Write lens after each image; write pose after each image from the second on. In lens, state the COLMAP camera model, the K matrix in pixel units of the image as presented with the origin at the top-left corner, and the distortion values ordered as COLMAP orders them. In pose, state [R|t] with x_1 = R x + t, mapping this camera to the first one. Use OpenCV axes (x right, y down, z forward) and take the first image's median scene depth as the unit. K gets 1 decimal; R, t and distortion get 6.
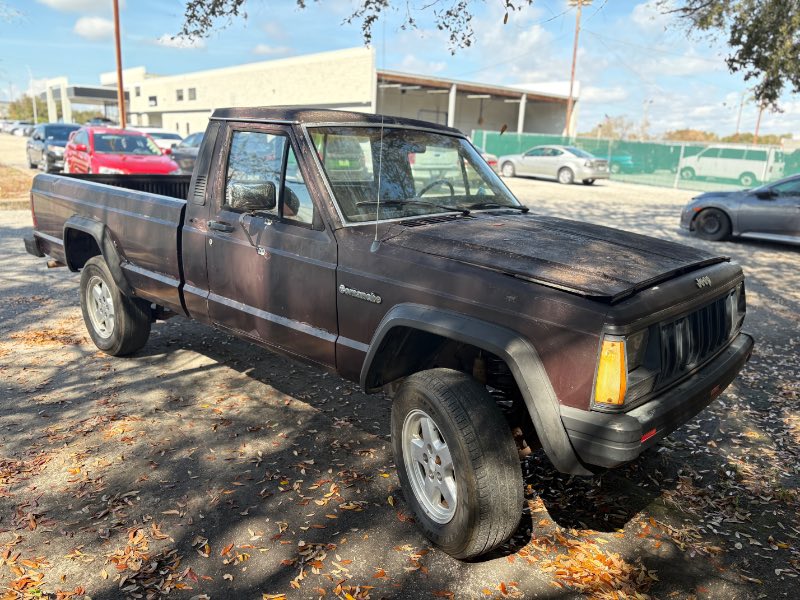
lens RADIAL K [[608.5, 0, 400.0], [0, 608.5, 300.0], [0, 0, 1]] dist [0.005701, 0.001780]
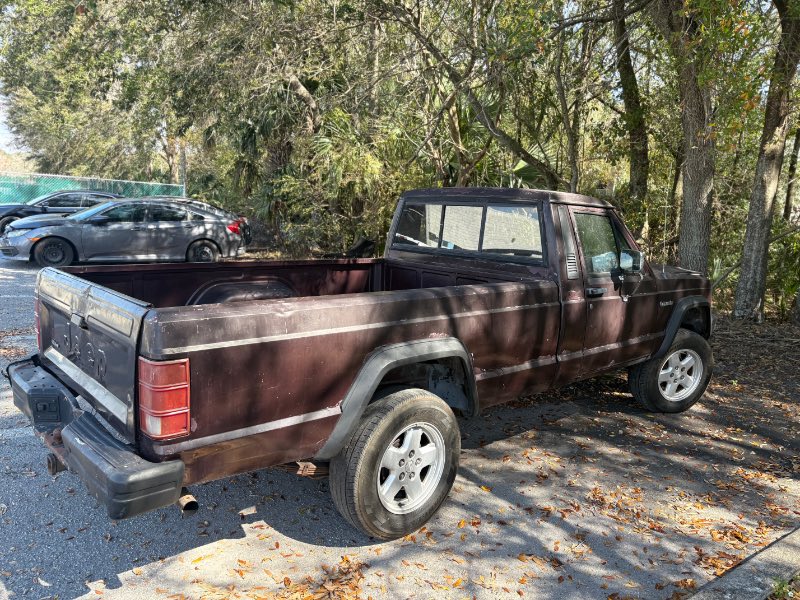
lens RADIAL K [[608.5, 0, 400.0], [0, 608.5, 300.0], [0, 0, 1]] dist [0.005701, 0.001780]
pose [[0.112280, -0.196686, 0.974016, -1.217186], [0.206350, 0.963461, 0.170768, -0.315819], [-0.972015, 0.181814, 0.148764, 0.948452]]
